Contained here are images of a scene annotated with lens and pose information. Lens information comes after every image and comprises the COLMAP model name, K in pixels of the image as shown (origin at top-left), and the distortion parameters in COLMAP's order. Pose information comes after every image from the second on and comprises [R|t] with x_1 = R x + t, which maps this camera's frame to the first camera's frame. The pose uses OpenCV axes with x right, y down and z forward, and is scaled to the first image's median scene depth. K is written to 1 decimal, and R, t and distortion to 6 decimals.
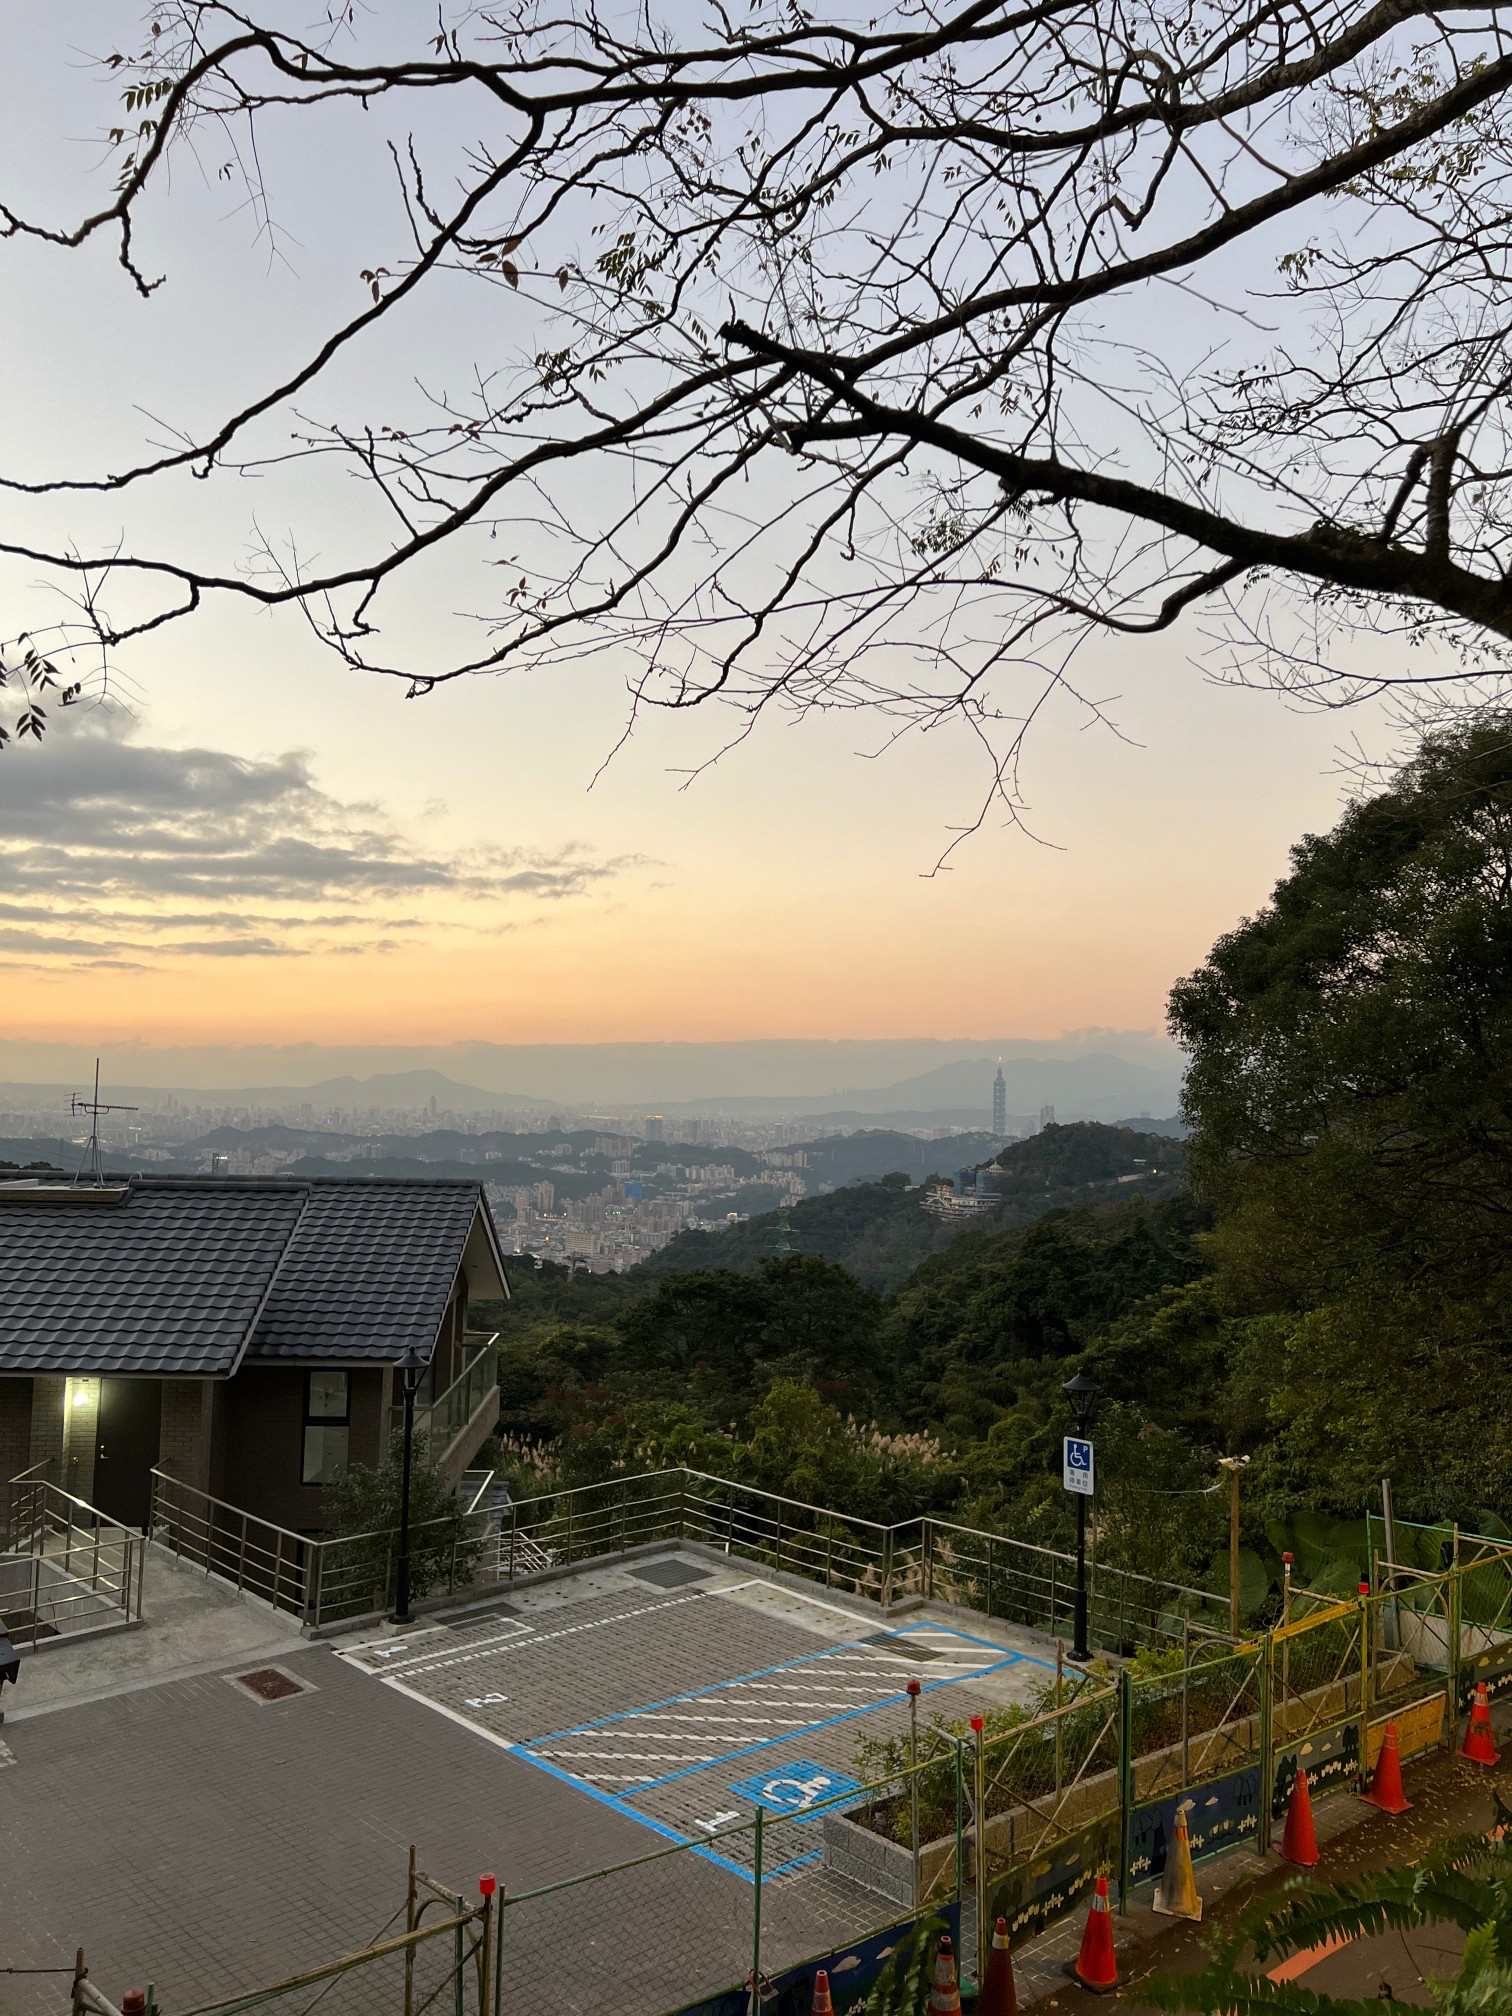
lens RADIAL K [[1513.9, 0, 767.9], [0, 1513.9, 1015.3], [0, 0, 1]] dist [0.047740, -0.055010]
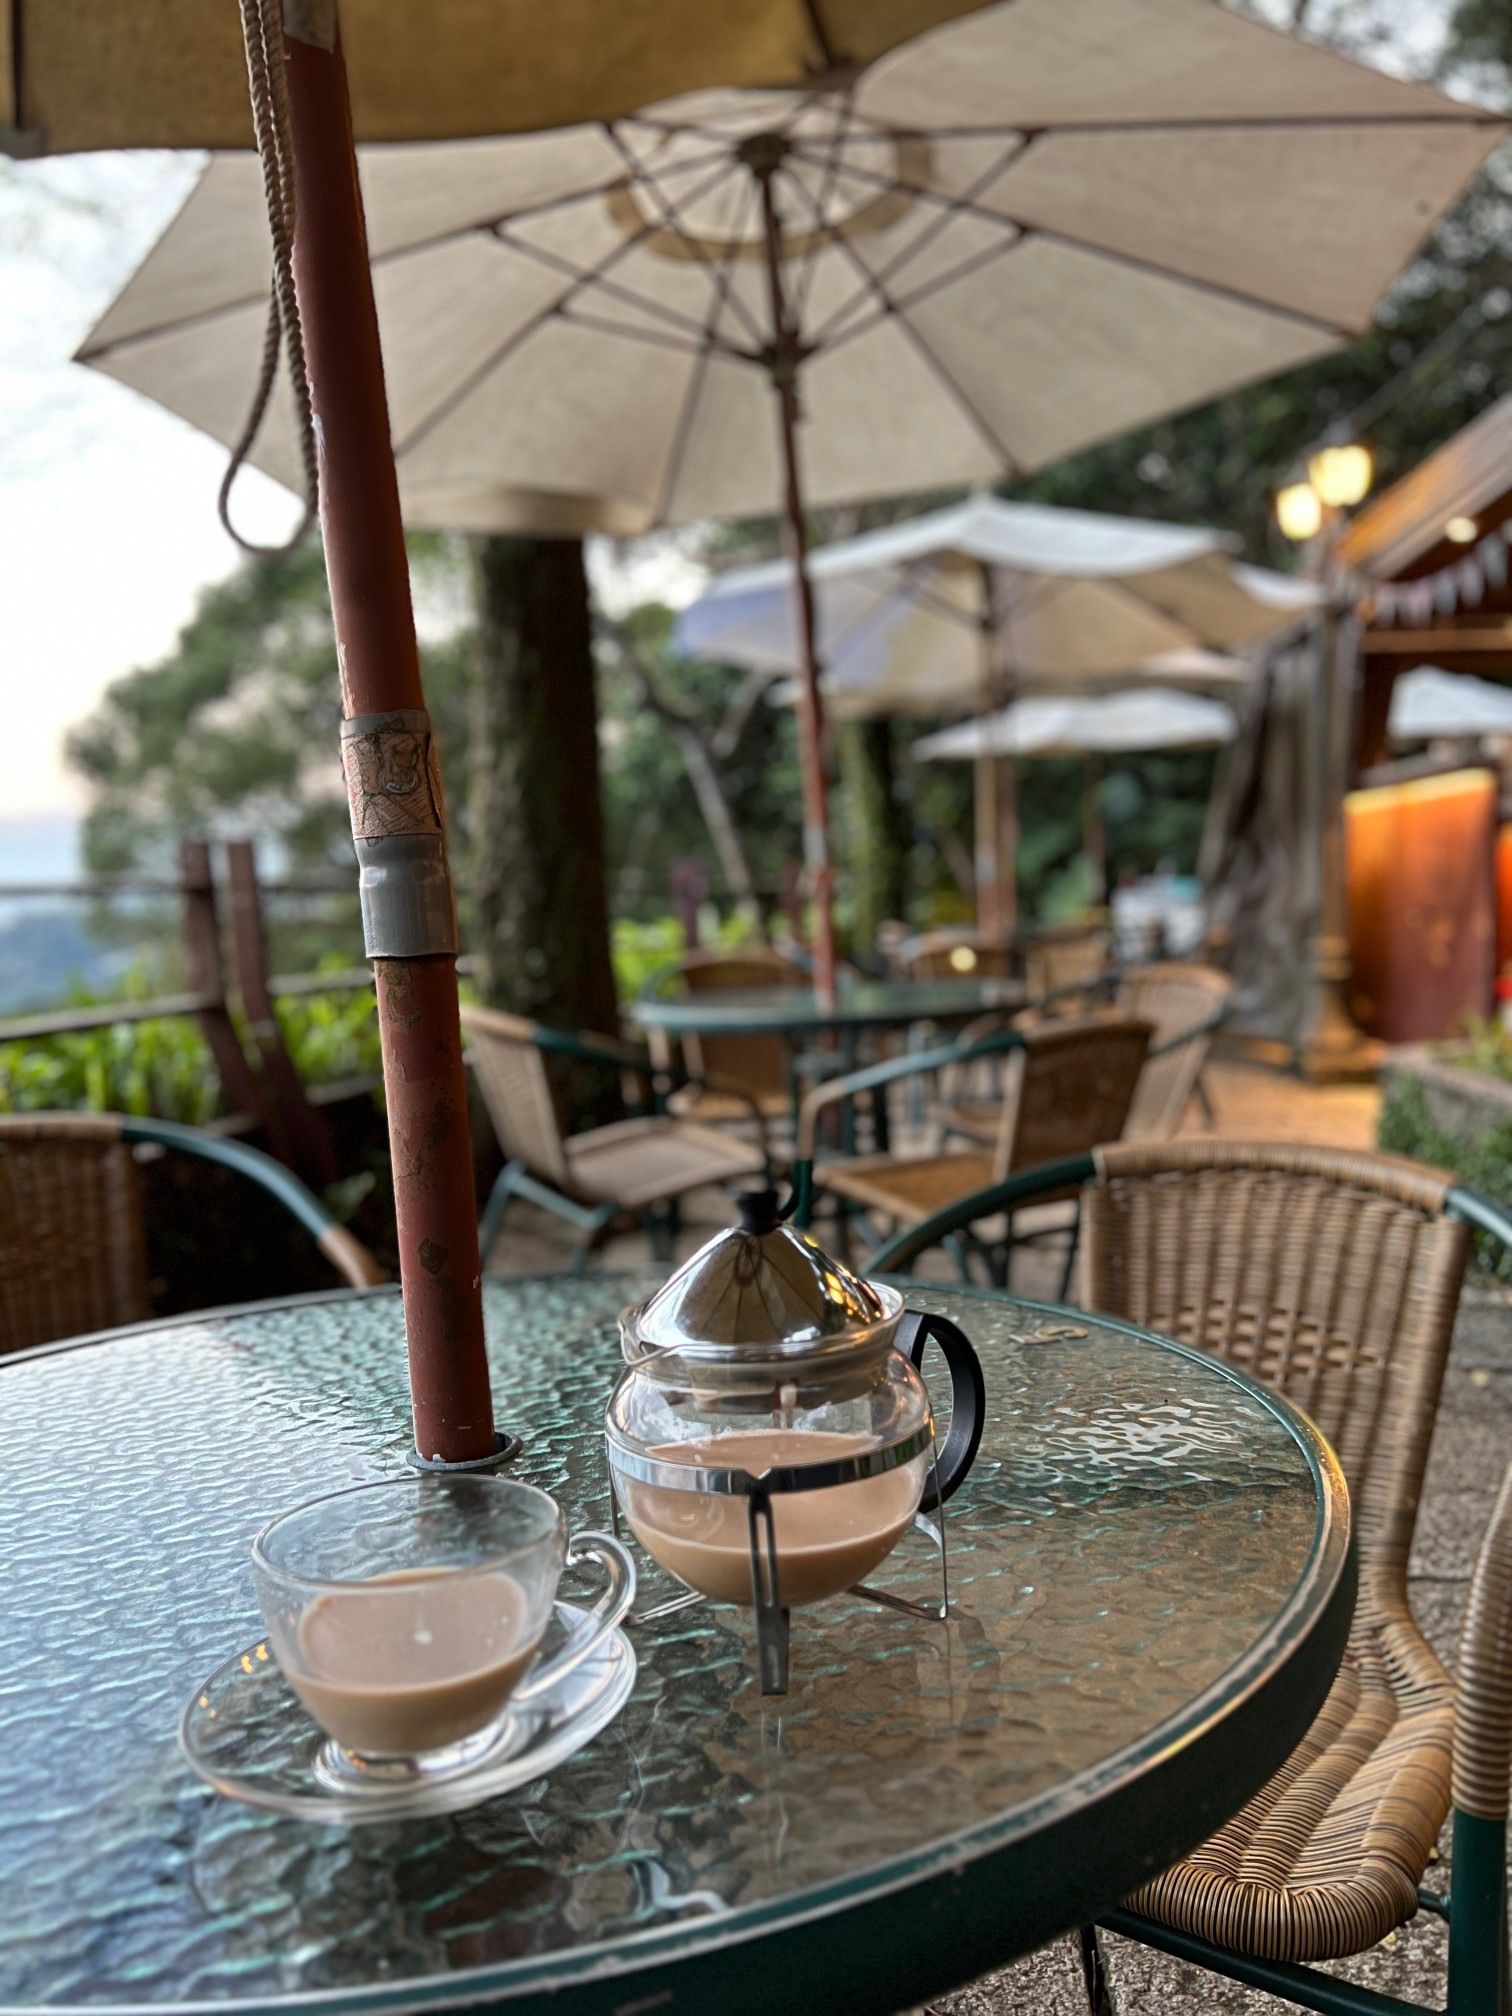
lens RADIAL K [[1513.9, 0, 759.3], [0, 1513.9, 1025.2], [0, 0, 1]] dist [0.047740, -0.055010]
pose [[0.803775, -0.091910, 0.587791, 0.068065], [0.000580, 0.988115, 0.153713, 0.030588], [-0.594933, -0.123210, 0.794275, -0.055578]]
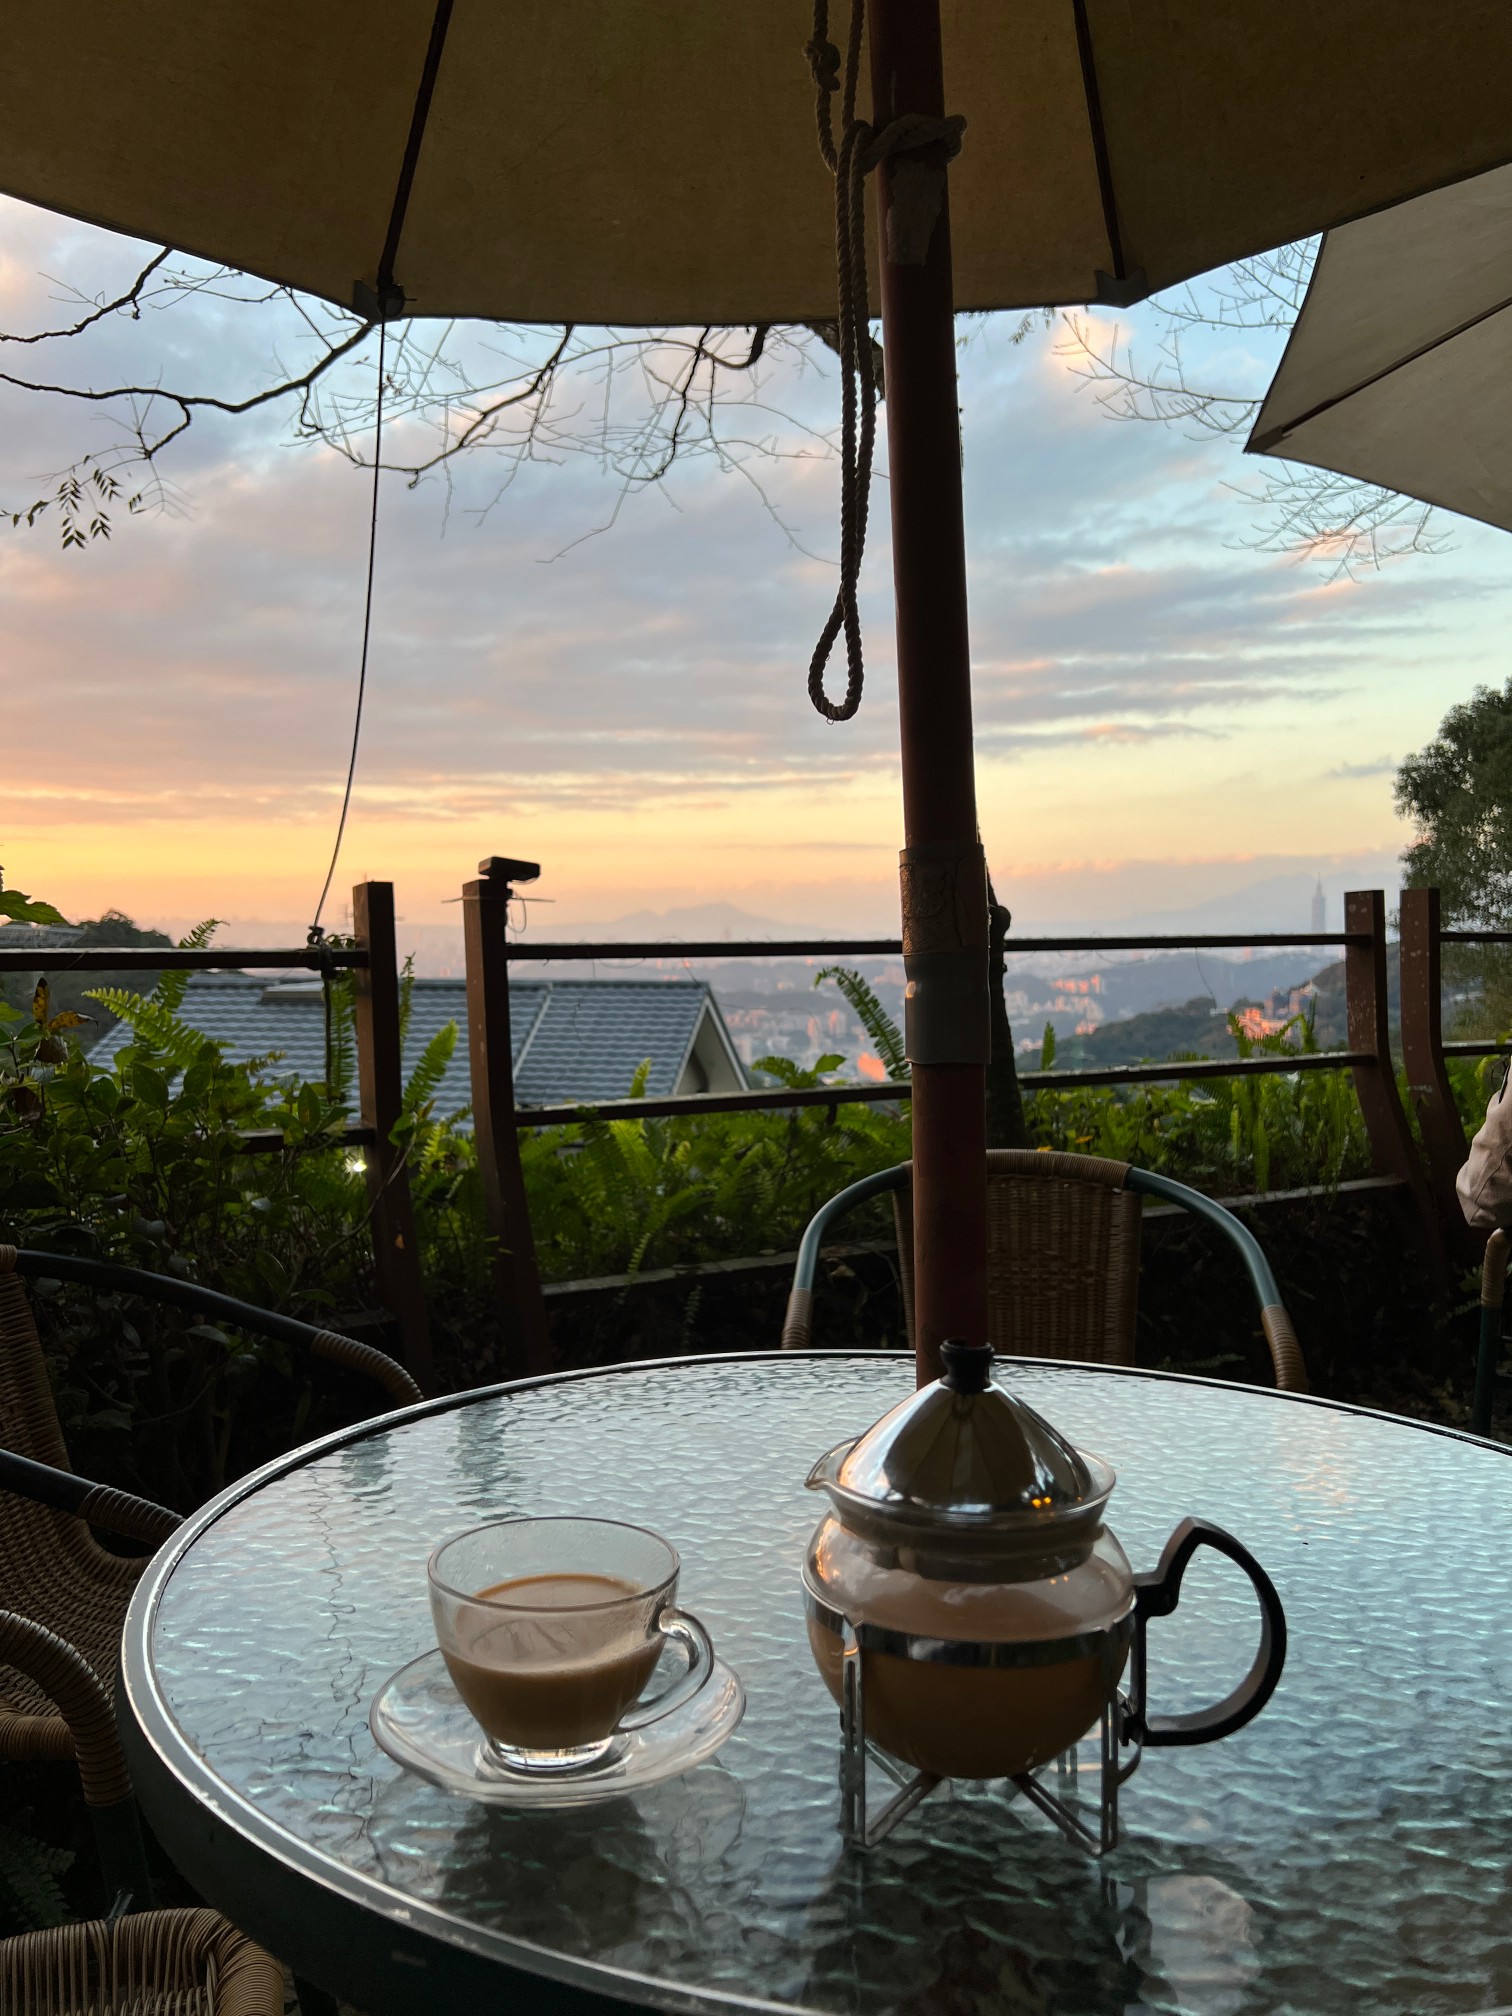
lens RADIAL K [[1513.9, 0, 753.0], [0, 1513.9, 1025.3], [0, 0, 1]] dist [0.047740, -0.055010]
pose [[0.979551, -0.013524, -0.200740, 0.089009], [0.037323, 0.992635, 0.115253, 0.028520], [0.197703, -0.120388, 0.972841, -0.061911]]
